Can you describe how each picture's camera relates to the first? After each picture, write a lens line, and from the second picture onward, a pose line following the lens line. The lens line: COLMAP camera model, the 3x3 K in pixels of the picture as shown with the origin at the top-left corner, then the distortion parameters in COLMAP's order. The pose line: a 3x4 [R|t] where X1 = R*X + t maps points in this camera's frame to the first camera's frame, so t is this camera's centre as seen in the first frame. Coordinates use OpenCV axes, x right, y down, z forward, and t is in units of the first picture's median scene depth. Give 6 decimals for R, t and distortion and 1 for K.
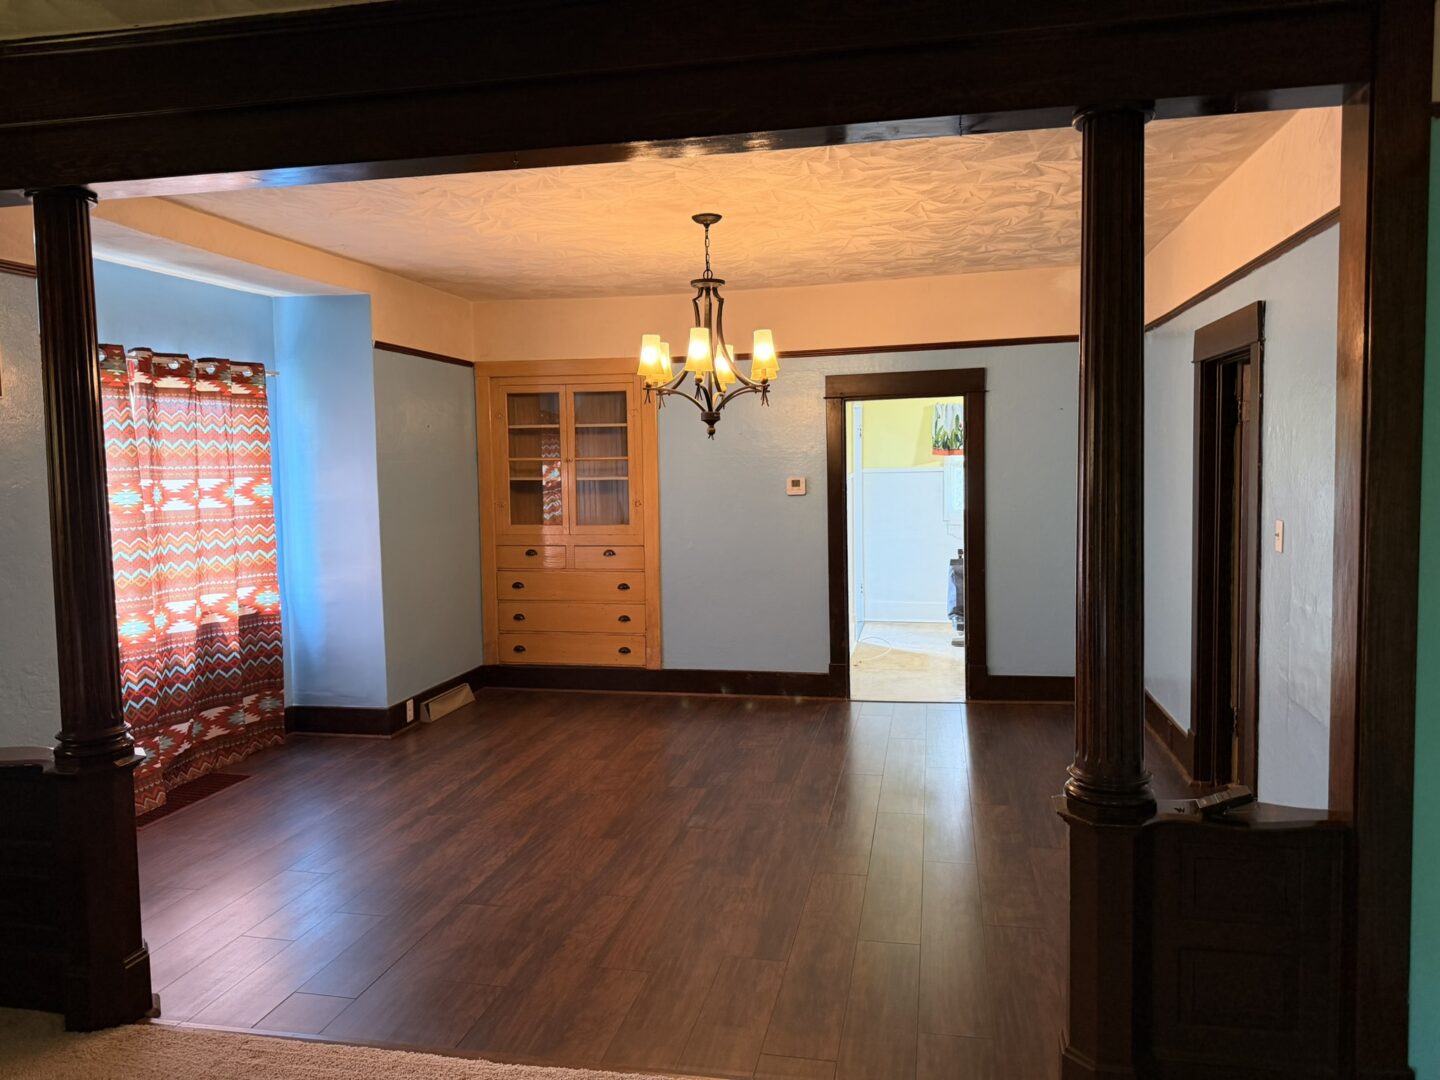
lens RADIAL K [[1021.6, 0, 722.8], [0, 1021.6, 535.1], [0, 0, 1]] dist [0.043166, -0.056232]
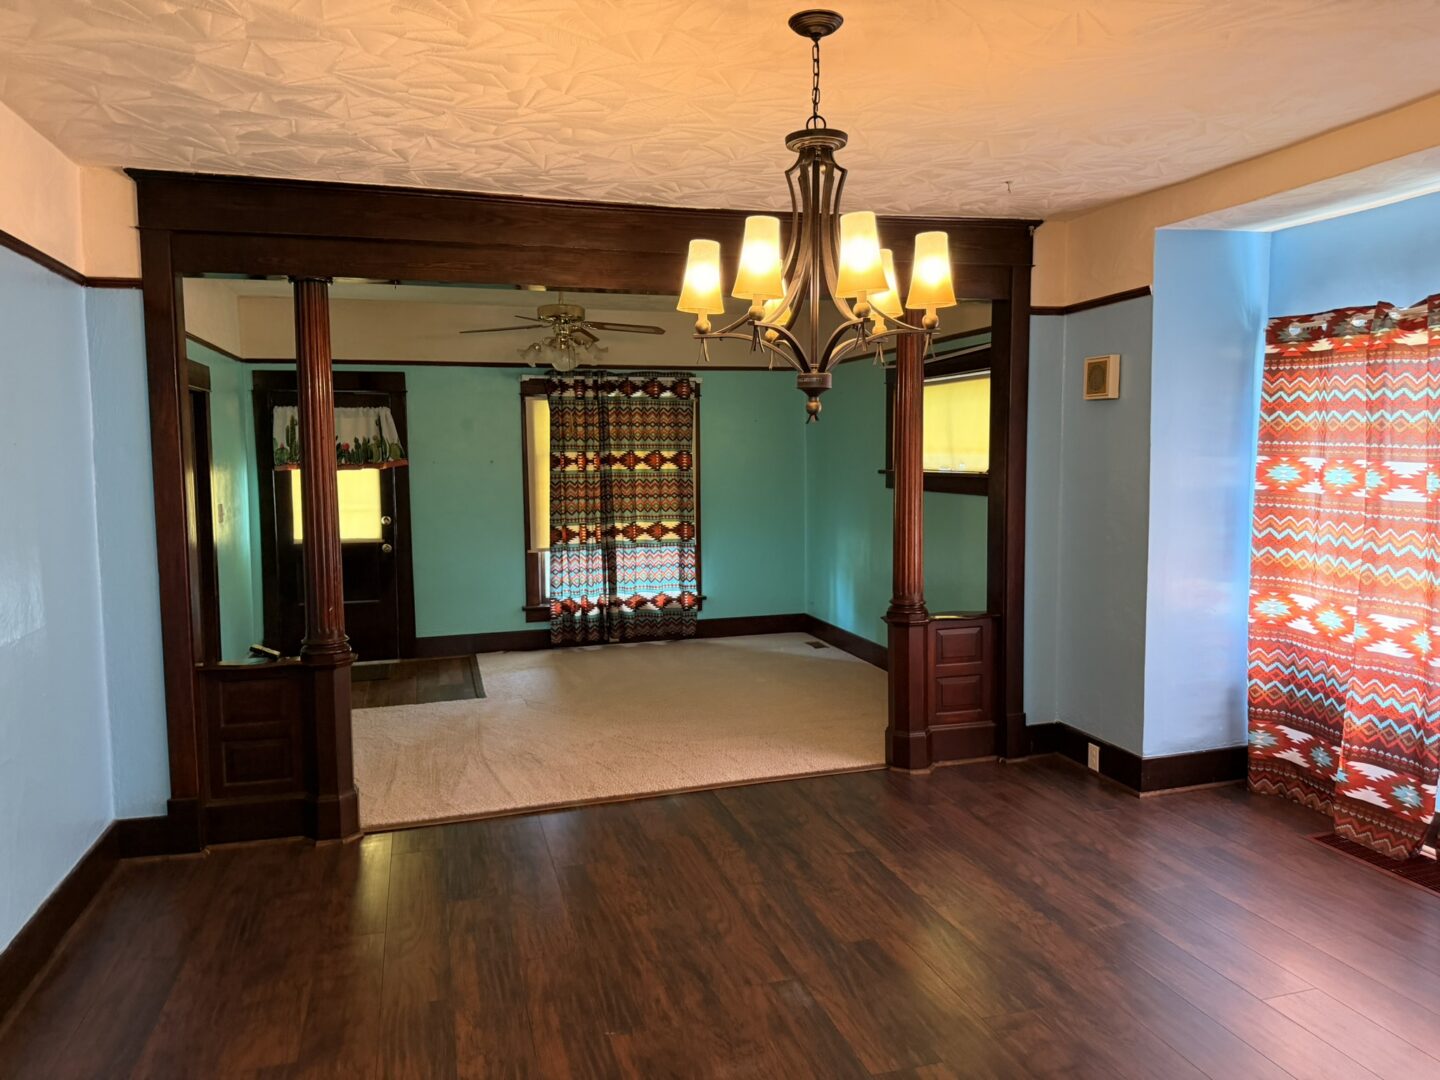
lens RADIAL K [[1021.6, 0, 717.4], [0, 1021.6, 540.0], [0, 0, 1]] dist [0.043166, -0.056232]
pose [[-0.884372, 0.070480, -0.461431, 0.305368], [-0.005764, 0.986811, 0.161774, -0.122287], [0.466747, 0.145728, -0.872302, 1.494187]]
